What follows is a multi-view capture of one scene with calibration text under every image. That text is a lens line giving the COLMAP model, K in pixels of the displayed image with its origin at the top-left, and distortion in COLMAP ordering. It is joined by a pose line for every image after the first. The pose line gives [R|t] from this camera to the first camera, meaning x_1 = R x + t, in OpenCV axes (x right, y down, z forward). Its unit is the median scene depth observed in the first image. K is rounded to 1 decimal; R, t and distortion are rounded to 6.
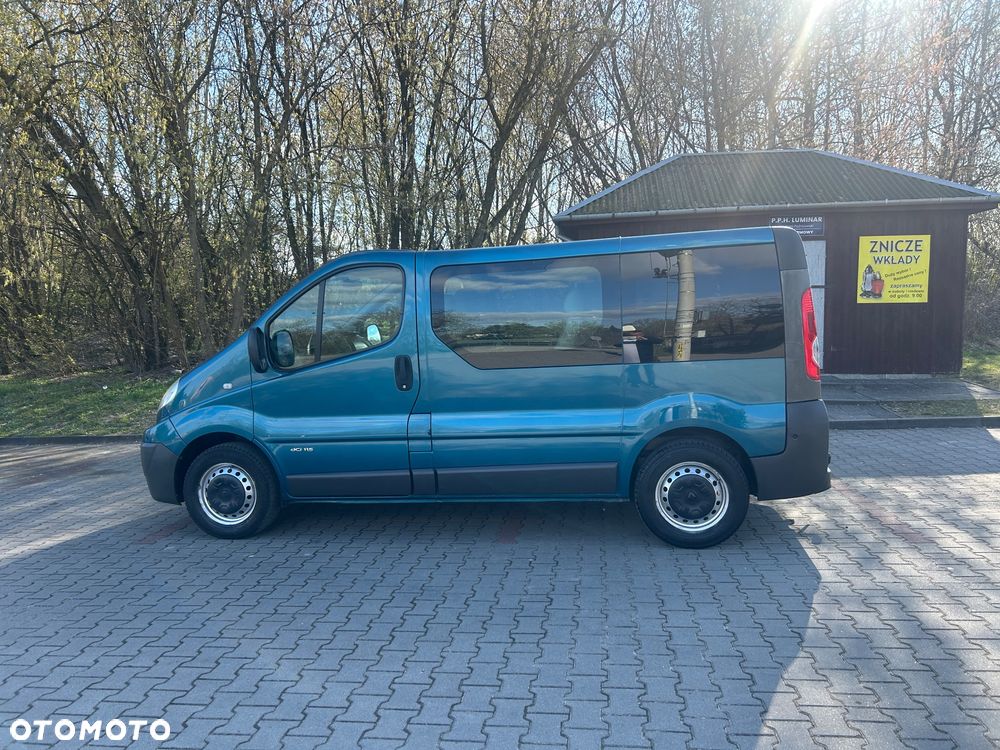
lens RADIAL K [[752.5, 0, 501.5], [0, 752.5, 390.6], [0, 0, 1]] dist [0.048697, -0.047976]
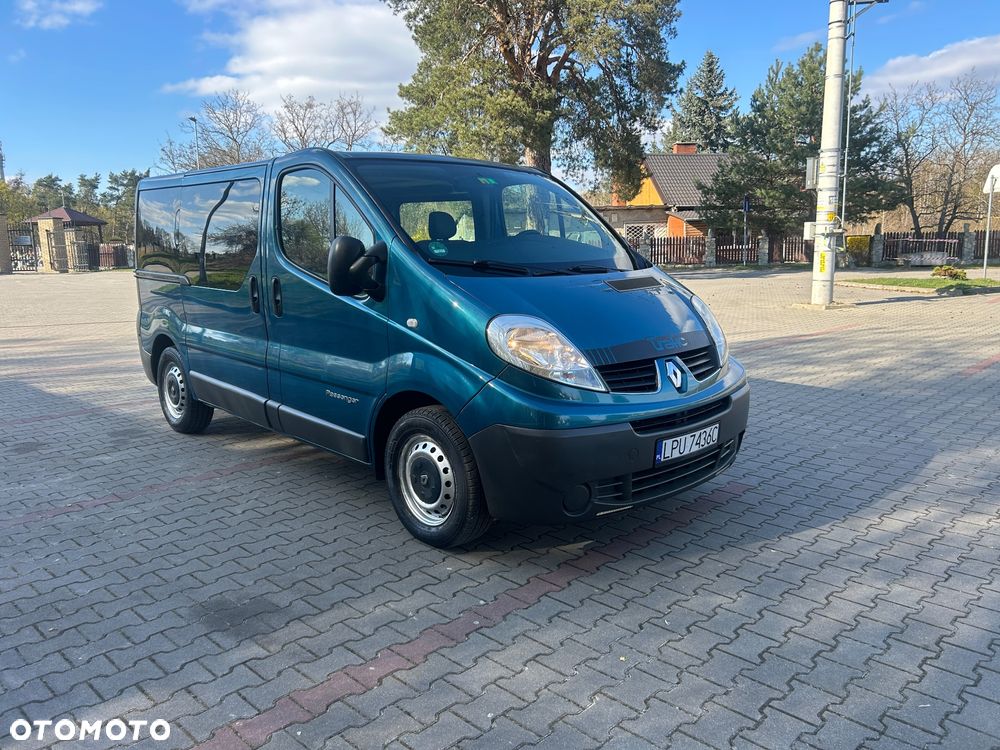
lens RADIAL K [[752.5, 0, 493.9], [0, 752.5, 370.2], [0, 0, 1]] dist [0.048697, -0.047976]
pose [[-0.803051, -0.056556, 0.593220, -0.802996], [0.092694, 0.971514, 0.218103, -0.147517], [-0.588657, 0.230136, -0.774933, 1.935122]]
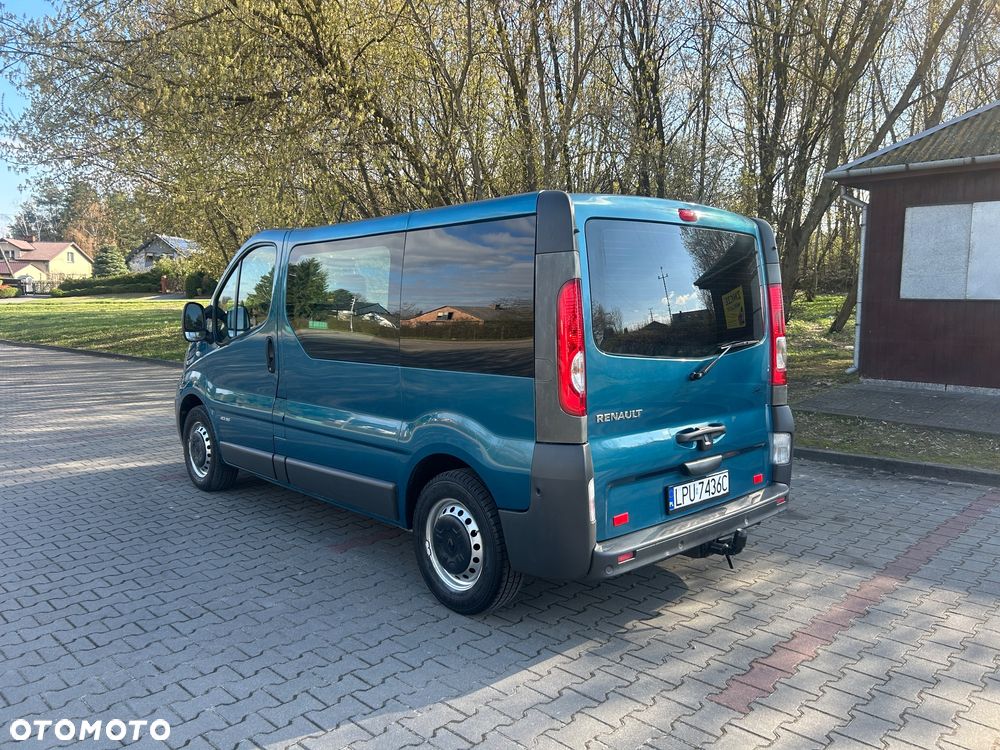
lens RADIAL K [[752.5, 0, 502.4], [0, 752.5, 381.6], [0, 0, 1]] dist [0.048697, -0.047976]
pose [[0.801060, 0.102498, -0.589743, 0.696472], [-0.086176, 0.994714, 0.055828, -0.070013], [0.592348, 0.006100, 0.805659, 0.385521]]
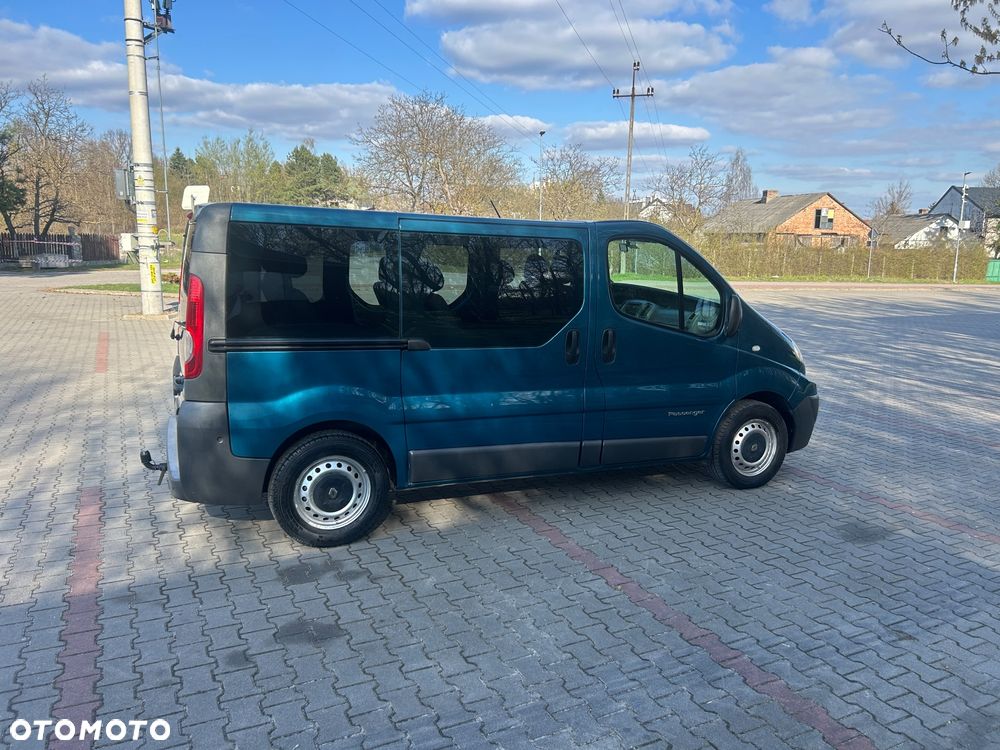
lens RADIAL K [[752.5, 0, 506.1], [0, 752.5, 369.2], [0, 0, 1]] dist [0.048697, -0.047976]
pose [[-0.823315, 0.107035, -0.557400, 0.620057], [-0.048491, 0.965202, 0.256969, -0.283376], [0.565509, 0.238595, -0.789476, 2.099917]]
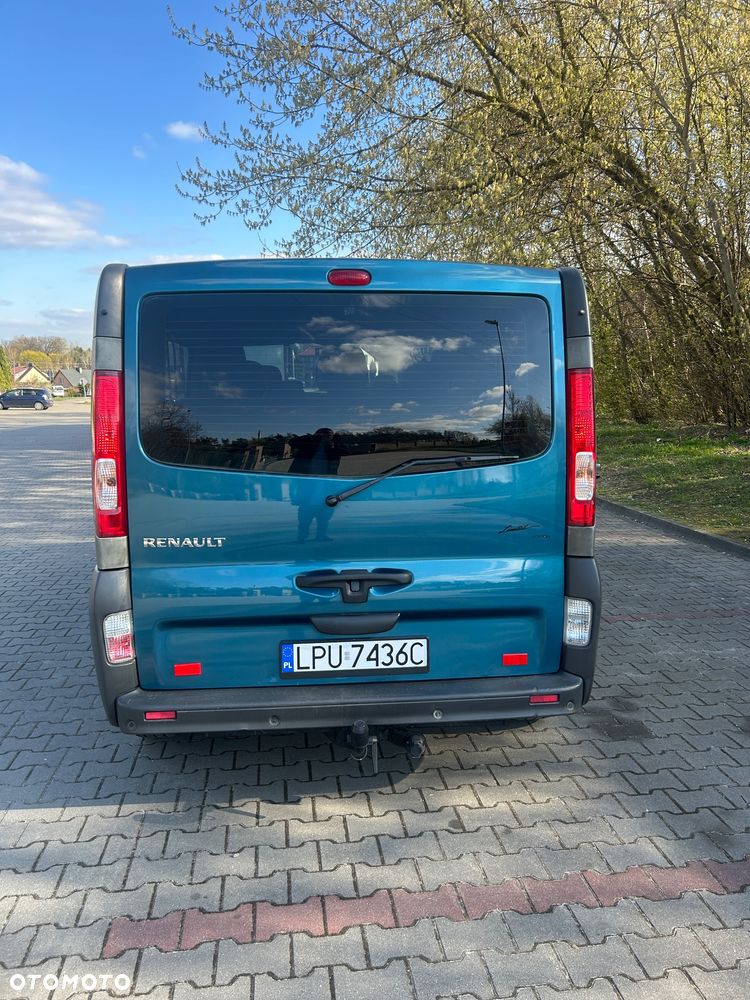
lens RADIAL K [[752.5, 0, 376.3], [0, 752.5, 500.0], [0, 0, 1]] dist [0.048697, -0.047976]
pose [[0.263882, 0.179766, -0.947655, 0.924923], [-0.092735, 0.982656, 0.160583, -0.138528], [0.960087, 0.045506, 0.275976, 0.959253]]
